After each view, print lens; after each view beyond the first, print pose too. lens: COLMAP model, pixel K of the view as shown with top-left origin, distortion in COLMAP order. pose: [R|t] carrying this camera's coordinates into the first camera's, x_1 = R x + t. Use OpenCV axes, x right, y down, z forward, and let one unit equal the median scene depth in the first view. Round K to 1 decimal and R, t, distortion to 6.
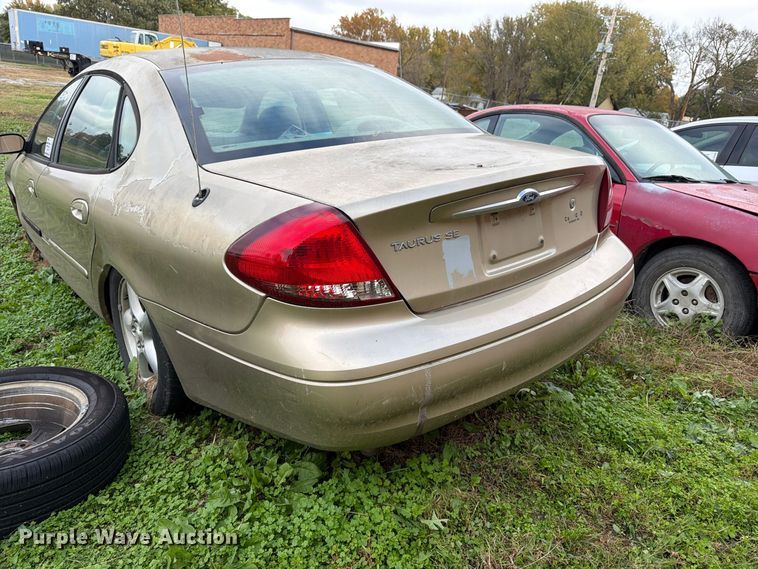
lens RADIAL K [[540.7, 0, 383.9], [0, 540.7, 283.3], [0, 0, 1]] dist [-0.002086, -0.003499]
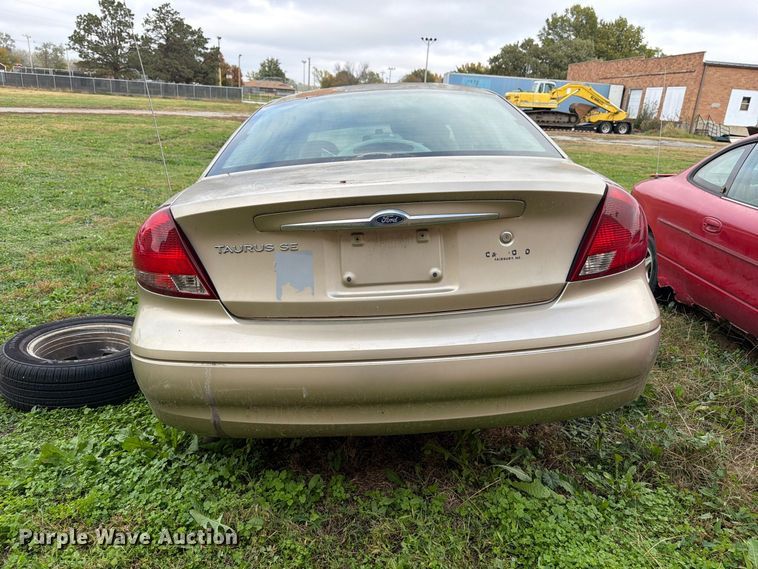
lens RADIAL K [[542.5, 0, 381.7], [0, 542.5, 285.3], [0, 0, 1]] dist [-0.008048, -0.003985]
pose [[0.768874, 0.137578, -0.624424, 0.095788], [-0.181850, 0.983299, -0.007270, -0.004872], [0.612995, 0.119142, 0.781052, 0.035382]]
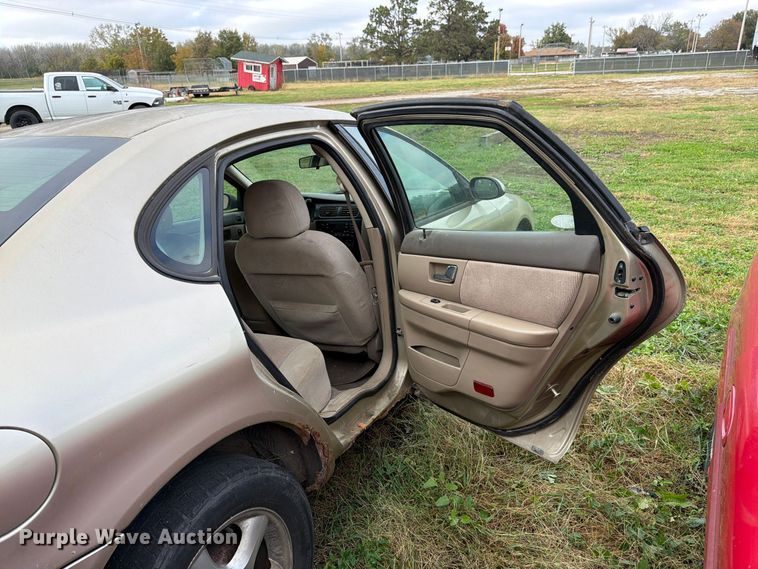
lens RADIAL K [[538.7, 0, 374.4], [0, 538.7, 283.9], [0, 0, 1]] dist [0.003892, -0.008932]
pose [[0.365294, 0.216451, -0.905378, 0.109609], [-0.222310, 0.964734, 0.140946, -0.076018], [0.903957, 0.149788, 0.400531, 0.203998]]
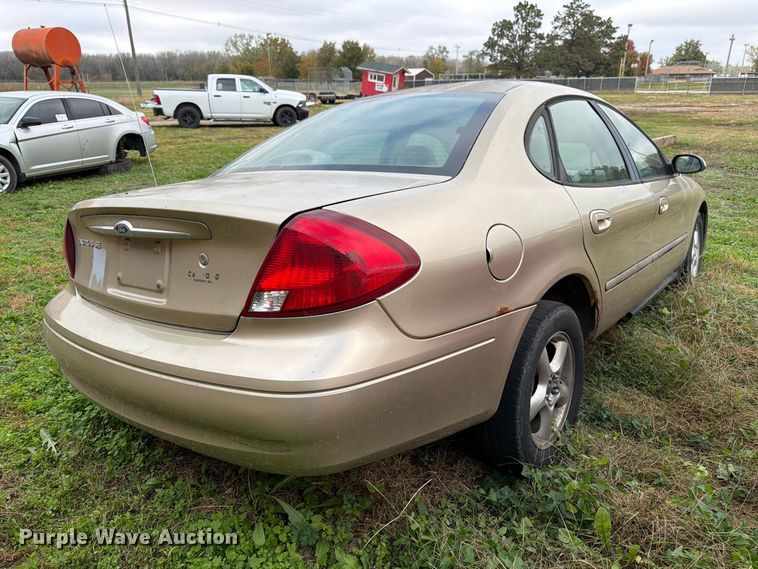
lens RADIAL K [[536.9, 0, 380.6], [0, 536.9, 286.4], [0, 0, 1]] dist [0.005174, -0.009521]
pose [[0.192520, 0.228858, -0.954233, 0.151578], [-0.285855, 0.943330, 0.168571, -0.041414], [0.938735, 0.240319, 0.247030, 0.141051]]
